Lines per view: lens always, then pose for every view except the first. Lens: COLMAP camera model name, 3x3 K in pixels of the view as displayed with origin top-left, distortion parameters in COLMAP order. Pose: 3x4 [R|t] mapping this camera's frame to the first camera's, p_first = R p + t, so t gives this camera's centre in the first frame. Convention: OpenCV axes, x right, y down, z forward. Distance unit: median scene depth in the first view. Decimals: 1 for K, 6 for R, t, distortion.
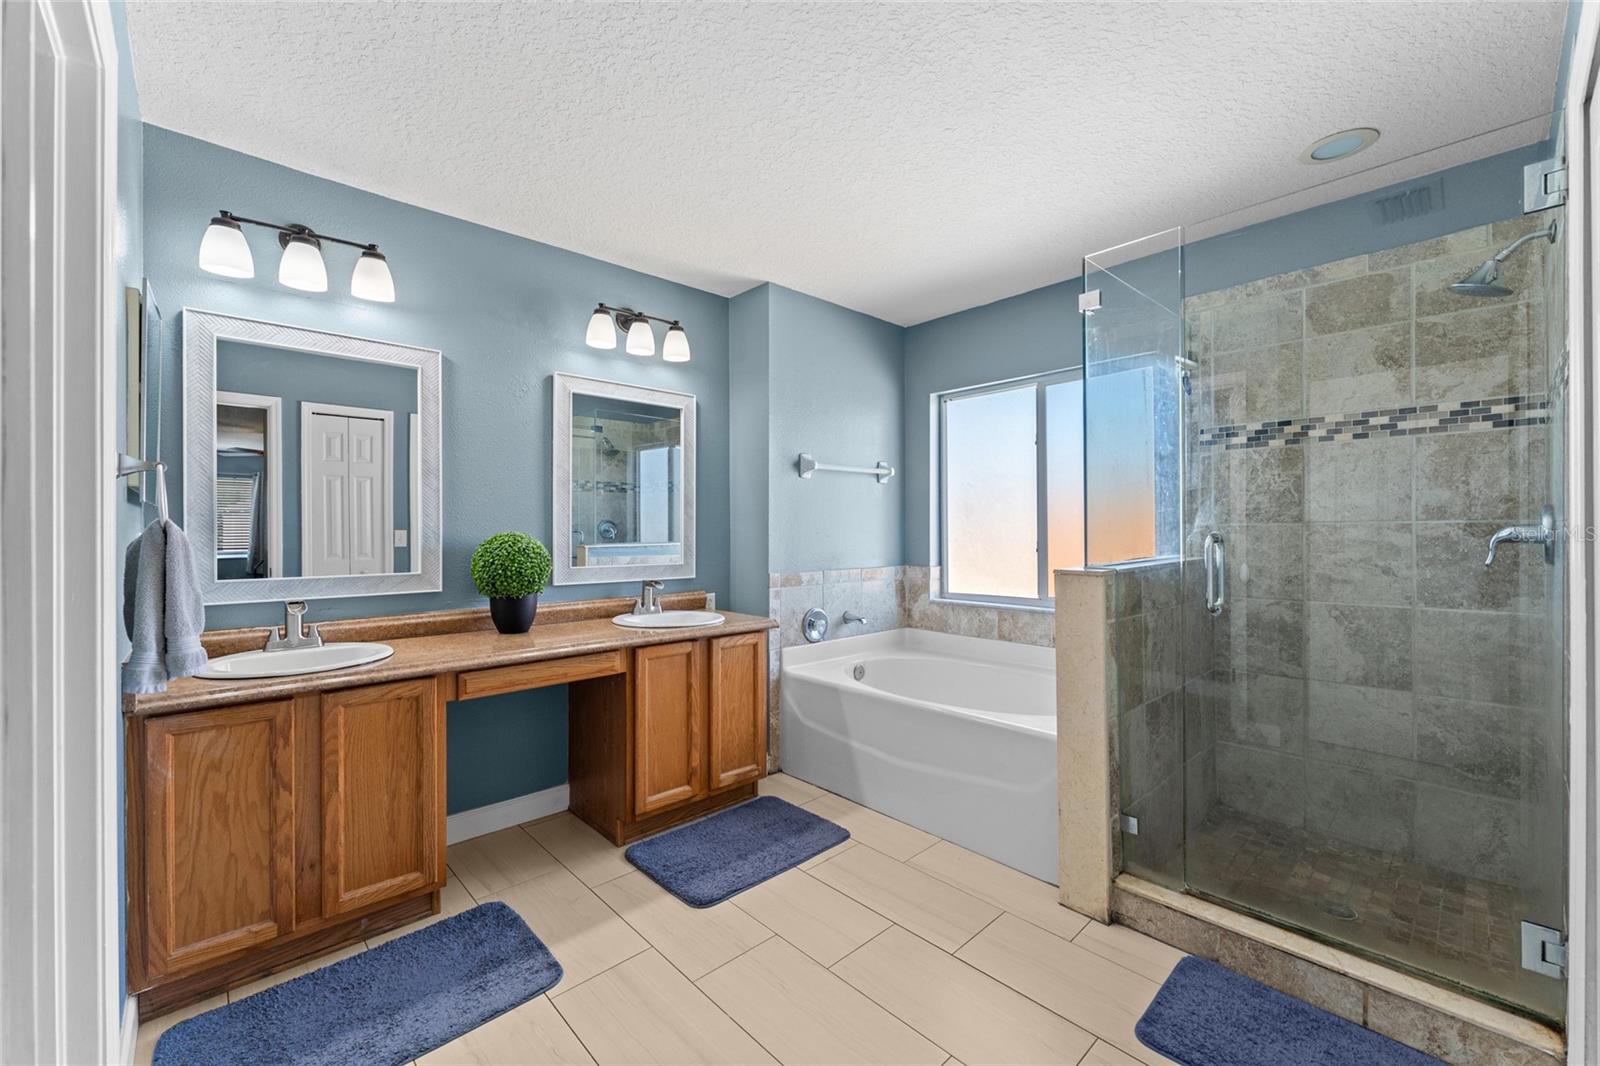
lens RADIAL K [[646.5, 0, 798.5], [0, 646.5, 532.5], [0, 0, 1]] dist [0.001609, -0.000514]
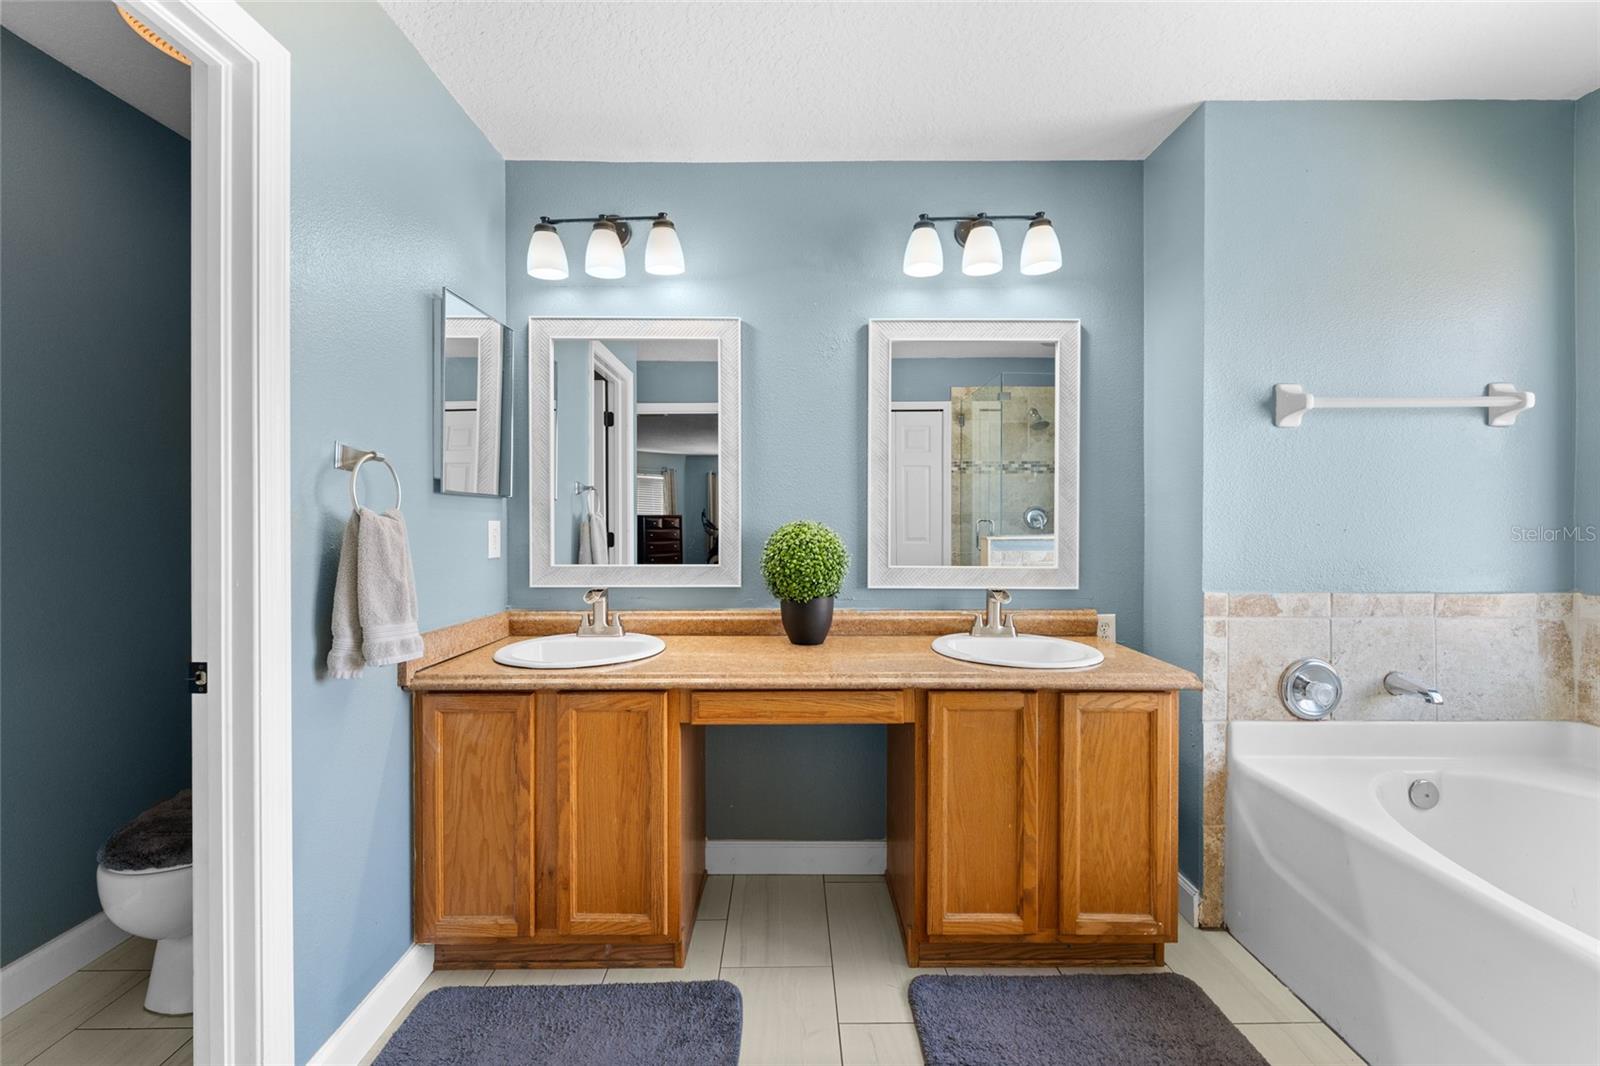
lens RADIAL K [[646.5, 0, 799.0], [0, 646.5, 522.7], [0, 0, 1]] dist [0.001609, -0.000514]
pose [[0.732221, 0.005287, -0.681047, 0.106779], [-0.003532, 0.999986, 0.003965, -0.001508], [0.681058, -0.000498, 0.732229, 0.379454]]
